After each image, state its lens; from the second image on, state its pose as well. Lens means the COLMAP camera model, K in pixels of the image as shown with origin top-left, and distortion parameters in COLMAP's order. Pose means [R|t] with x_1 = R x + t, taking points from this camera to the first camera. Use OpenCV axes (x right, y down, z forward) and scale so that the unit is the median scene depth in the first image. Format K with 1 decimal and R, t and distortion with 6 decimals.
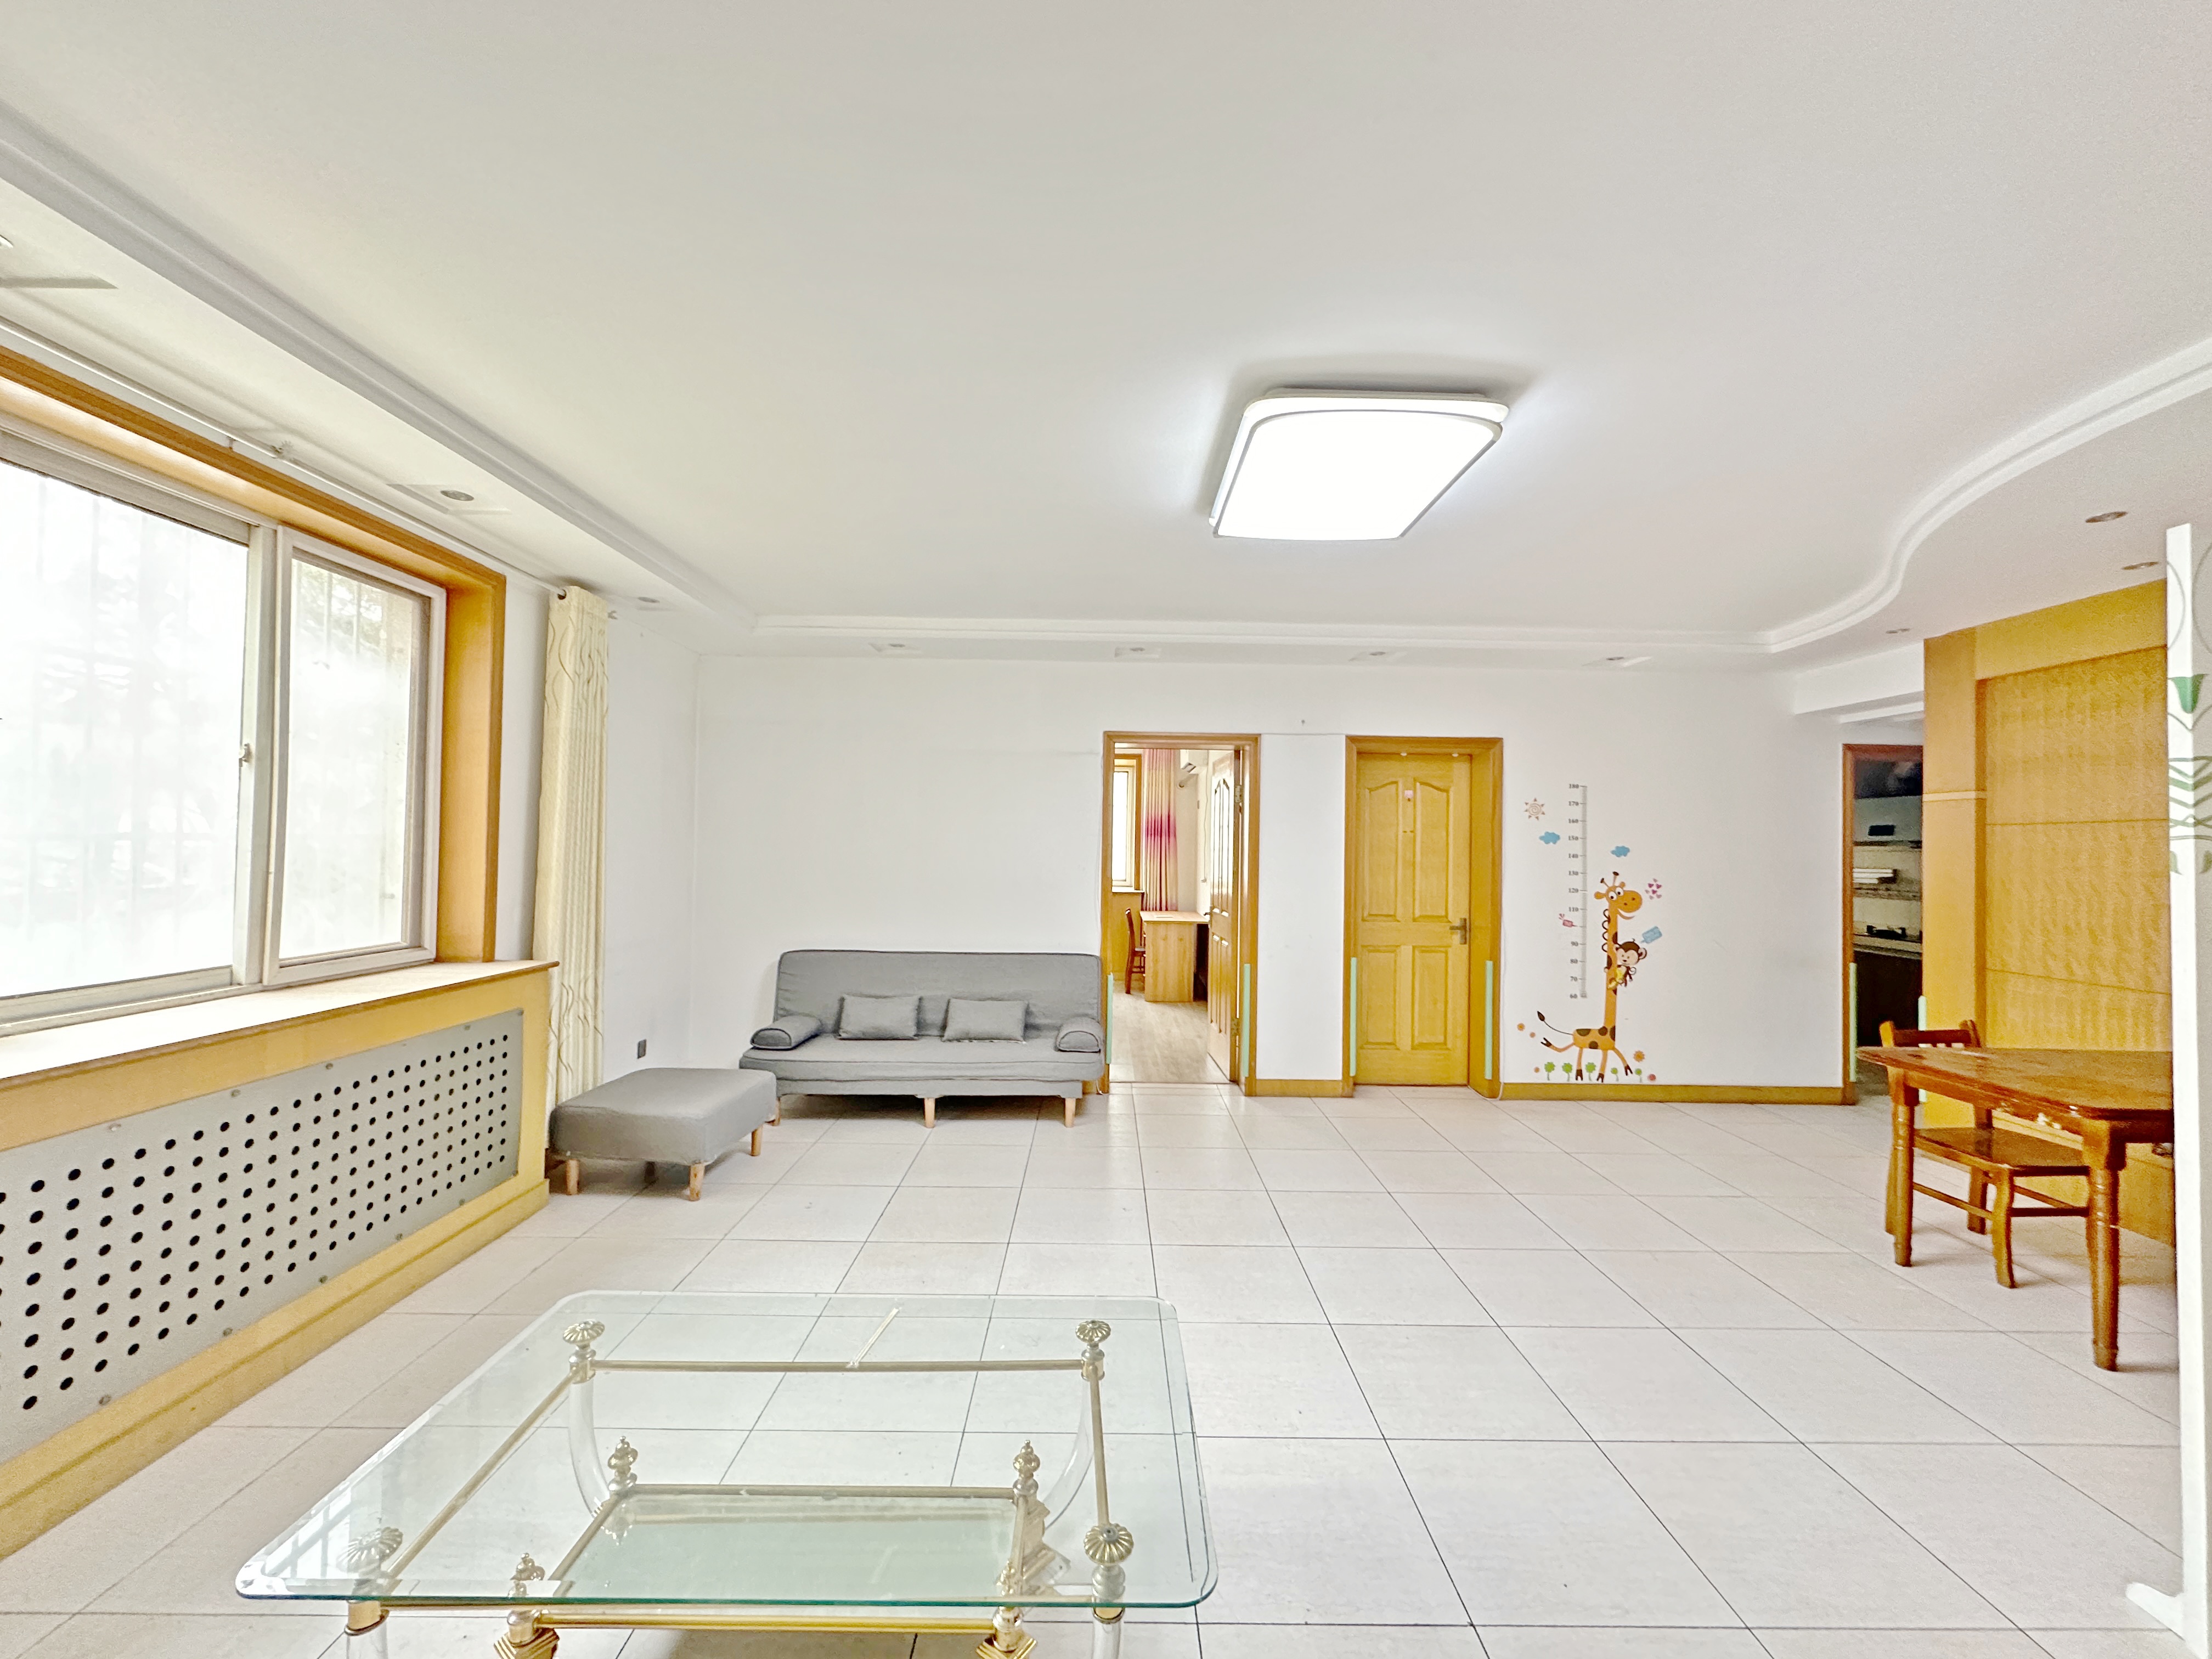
lens RADIAL K [[878.9, 0, 1112.1], [0, 878.9, 840.9], [0, 0, 1]] dist [0.001420, 0.000503]
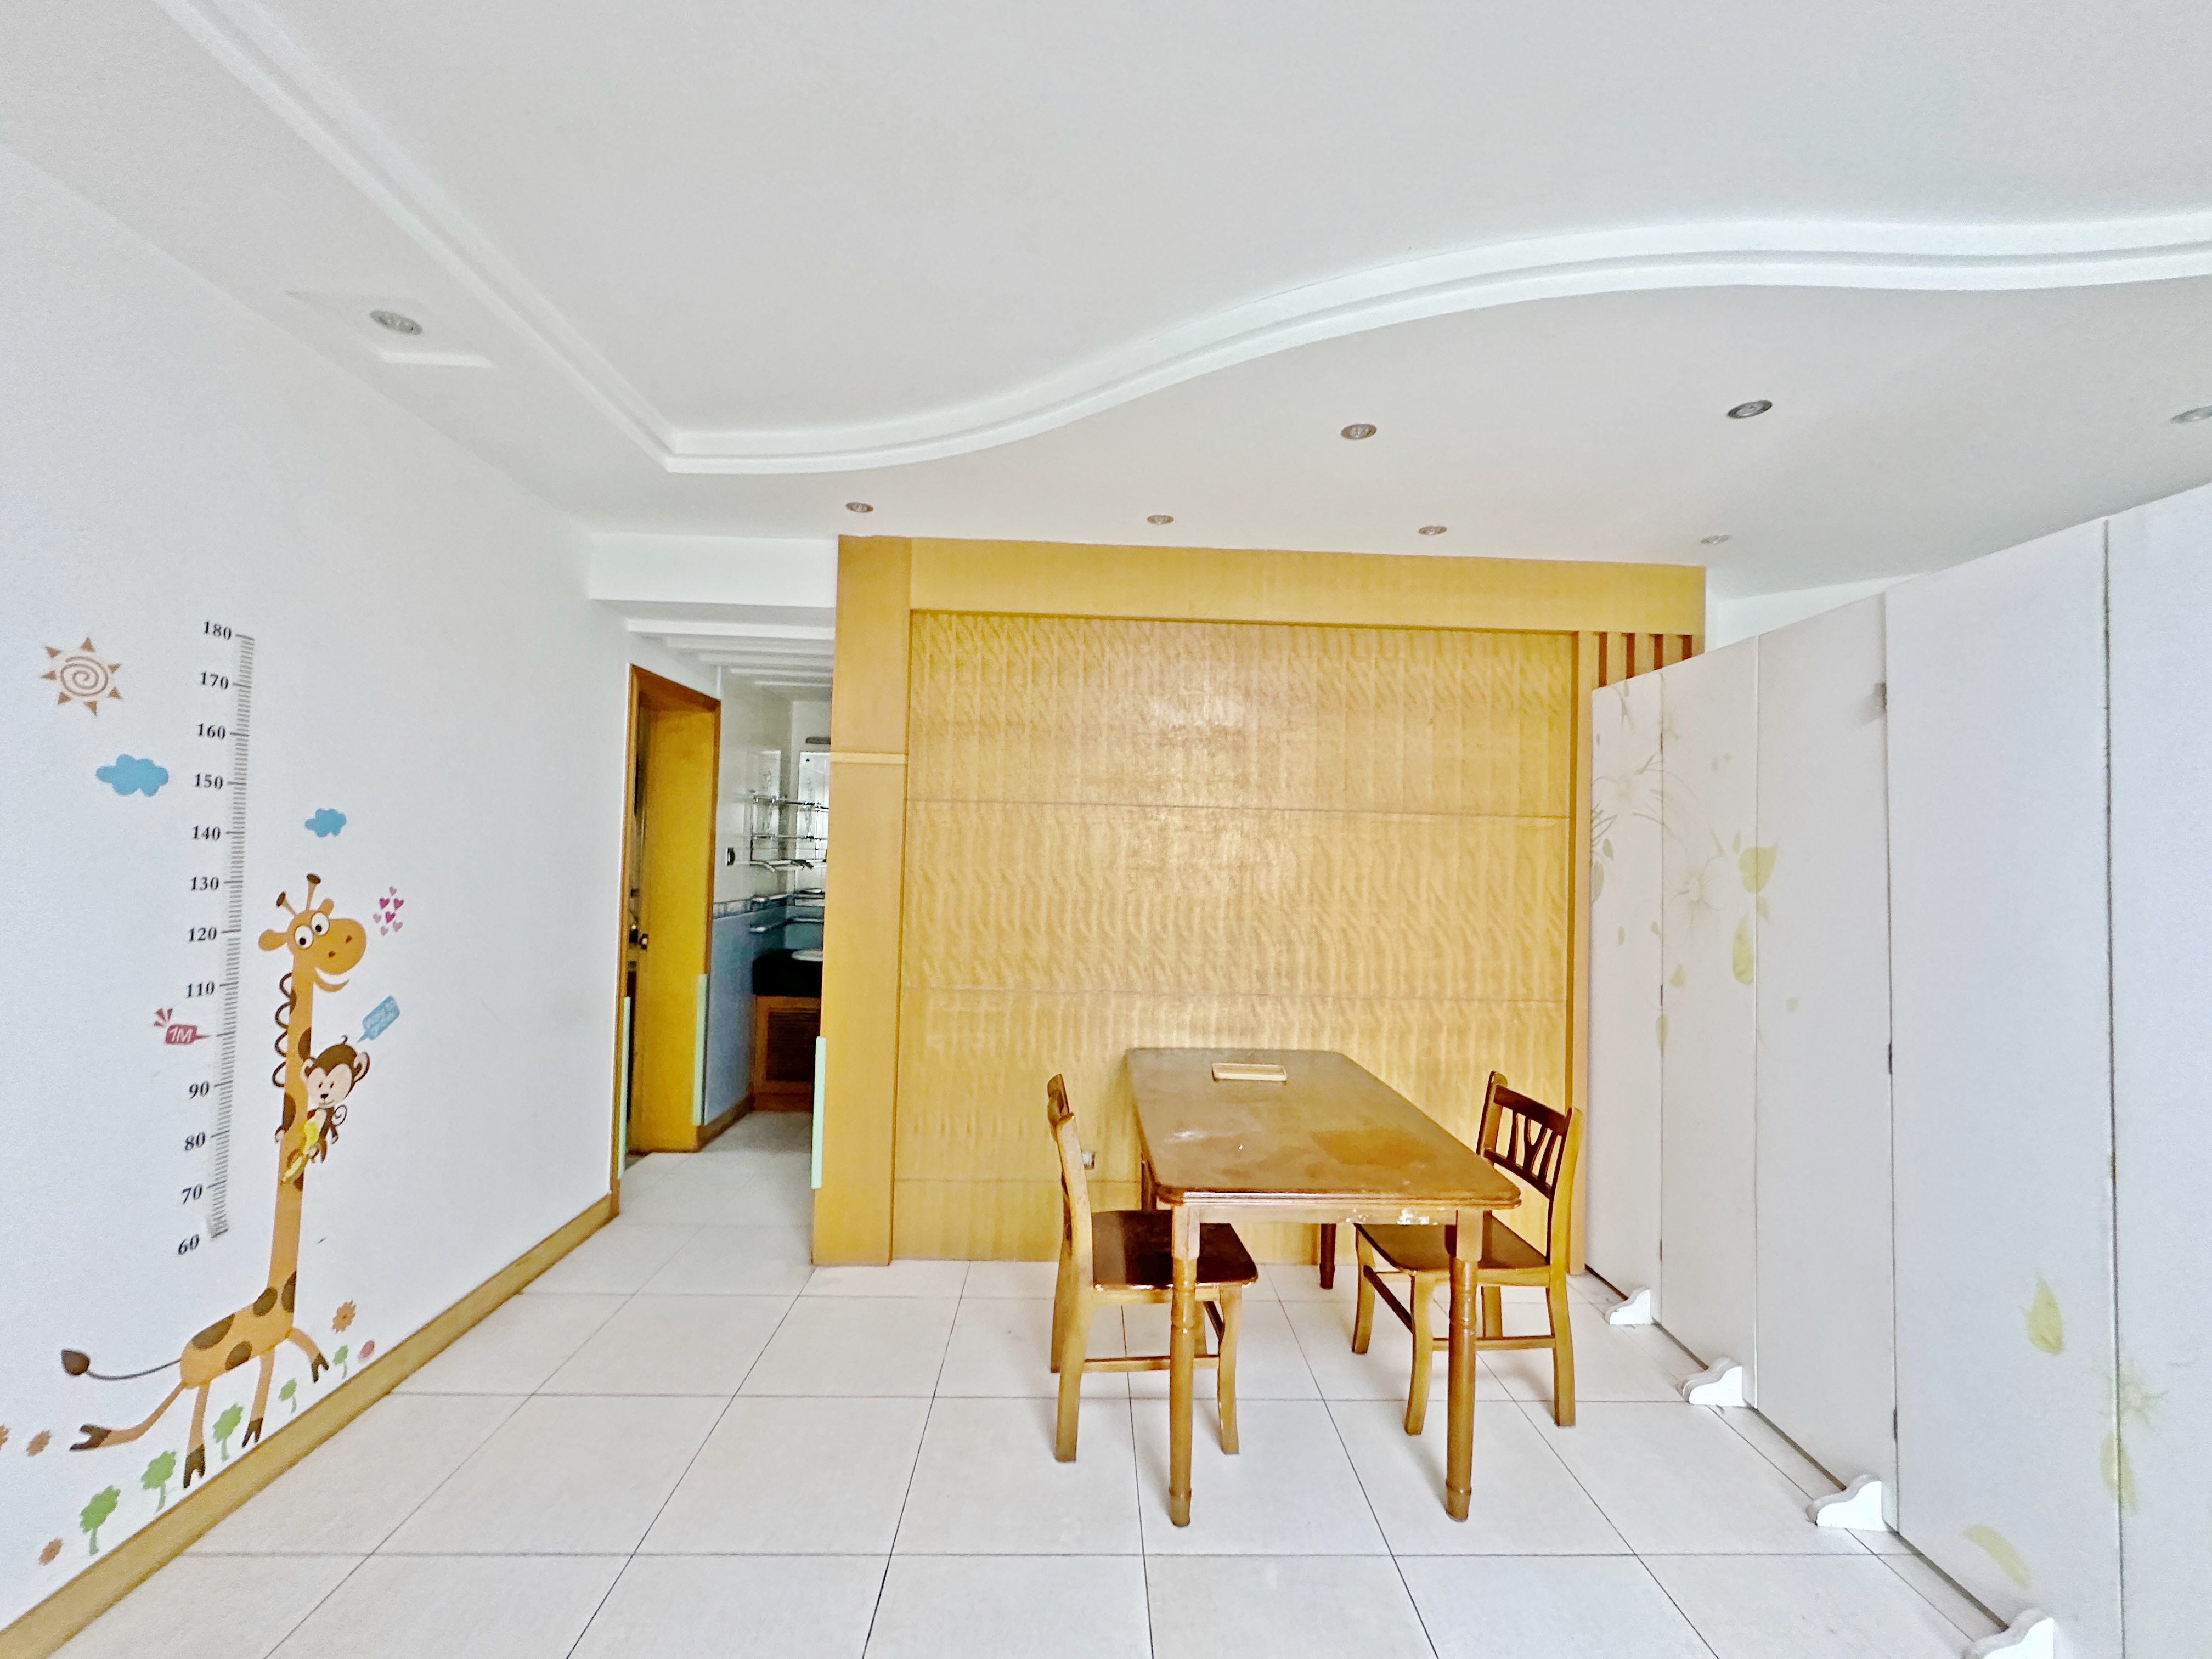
lens RADIAL K [[878.9, 0, 1110.6], [0, 878.9, 830.2], [0, 0, 1]] dist [0.001420, 0.000503]
pose [[-0.024377, 0.009100, 0.999661, 0.173485], [-0.030883, 0.999474, -0.009852, 0.008373], [-0.999226, -0.031113, -0.024083, 0.656581]]
